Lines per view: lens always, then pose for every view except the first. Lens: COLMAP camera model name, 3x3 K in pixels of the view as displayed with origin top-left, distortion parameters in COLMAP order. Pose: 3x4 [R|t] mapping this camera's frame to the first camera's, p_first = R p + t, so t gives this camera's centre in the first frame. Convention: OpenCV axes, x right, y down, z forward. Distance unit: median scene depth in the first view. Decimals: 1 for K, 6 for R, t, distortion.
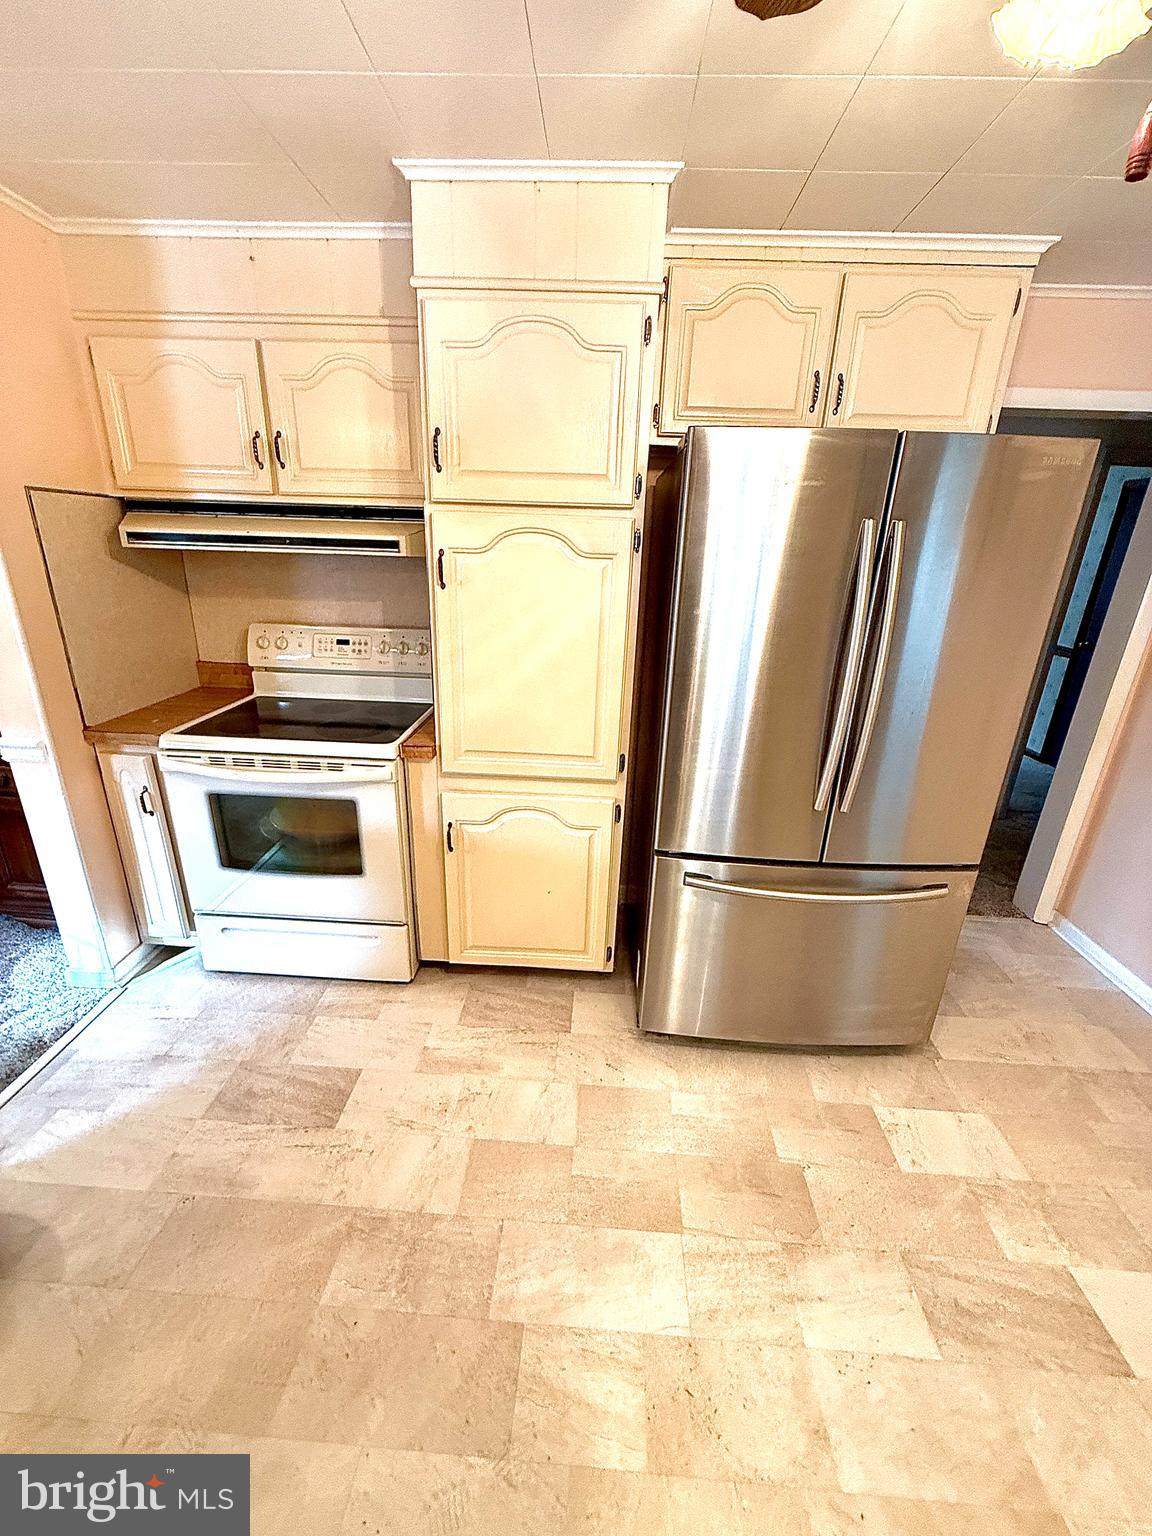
lens RADIAL K [[612.2, 0, 575.8], [0, 612.2, 768.6], [0, 0, 1]] dist [0.005057, 0.000245]
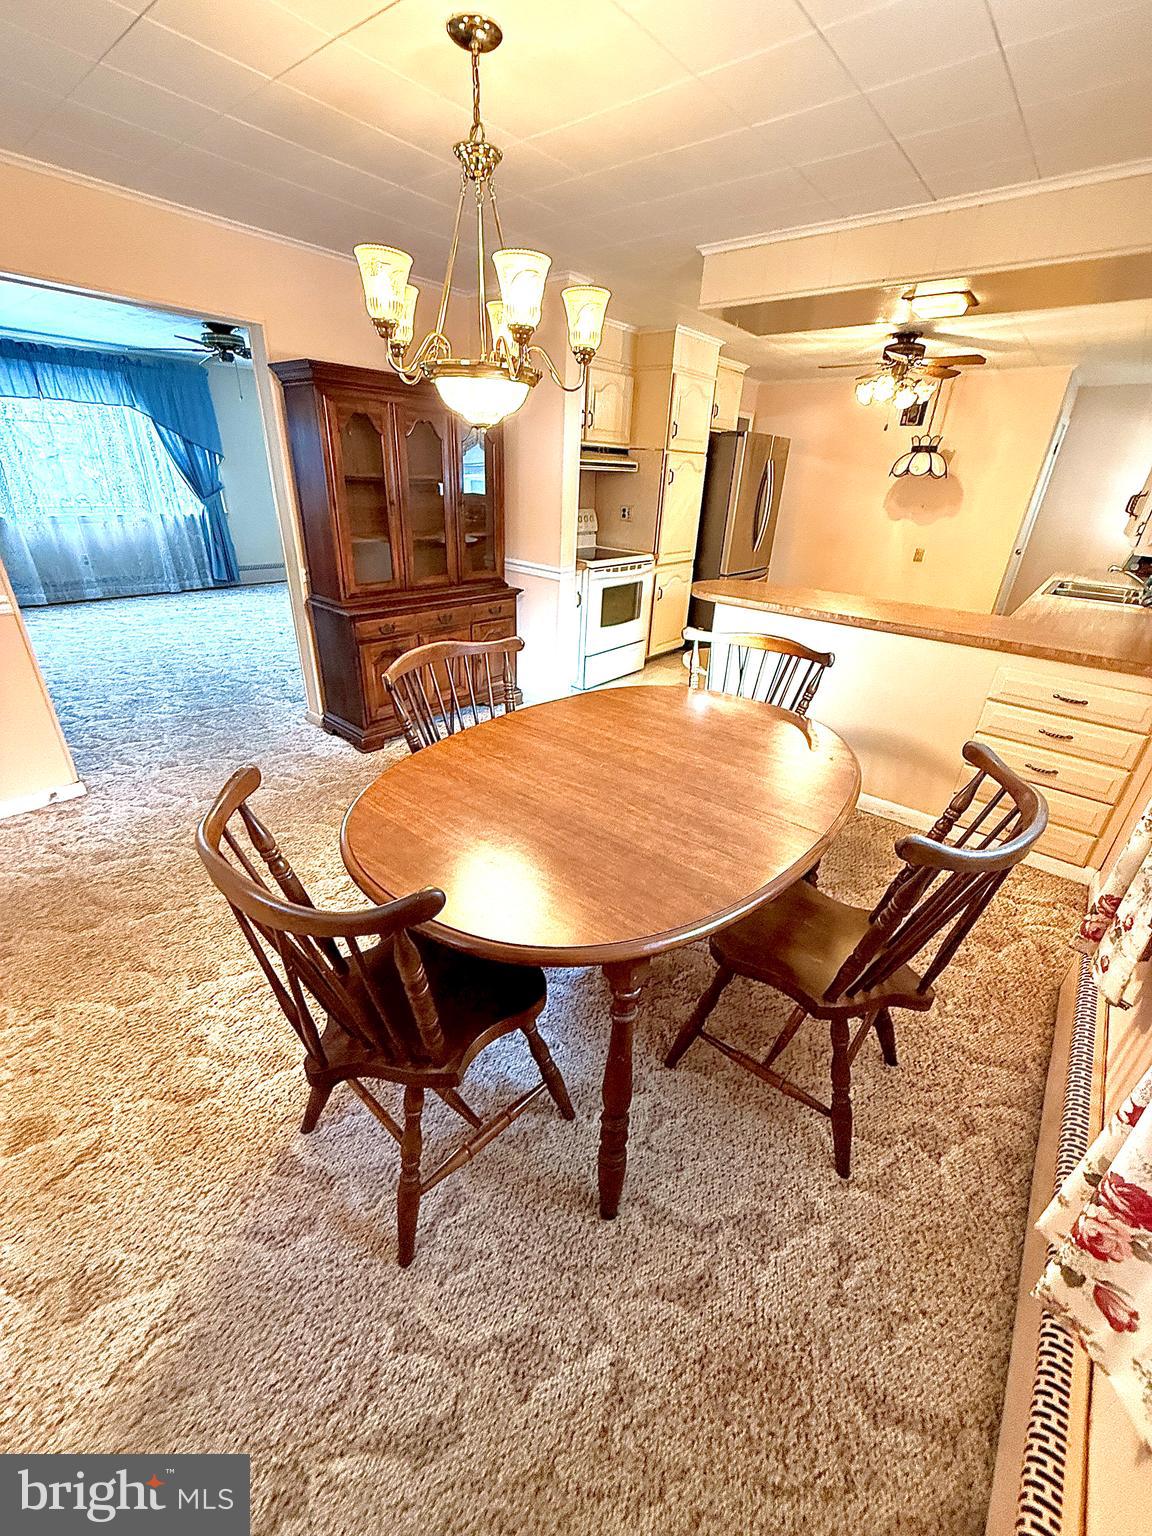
lens RADIAL K [[612.2, 0, 577.5], [0, 612.2, 766.0], [0, 0, 1]] dist [0.005057, 0.000245]
pose [[0.610138, -0.351799, 0.709908, -2.432934], [0.252180, 0.935646, 0.246925, 0.071991], [-0.751091, 0.028366, 0.659589, -0.342763]]
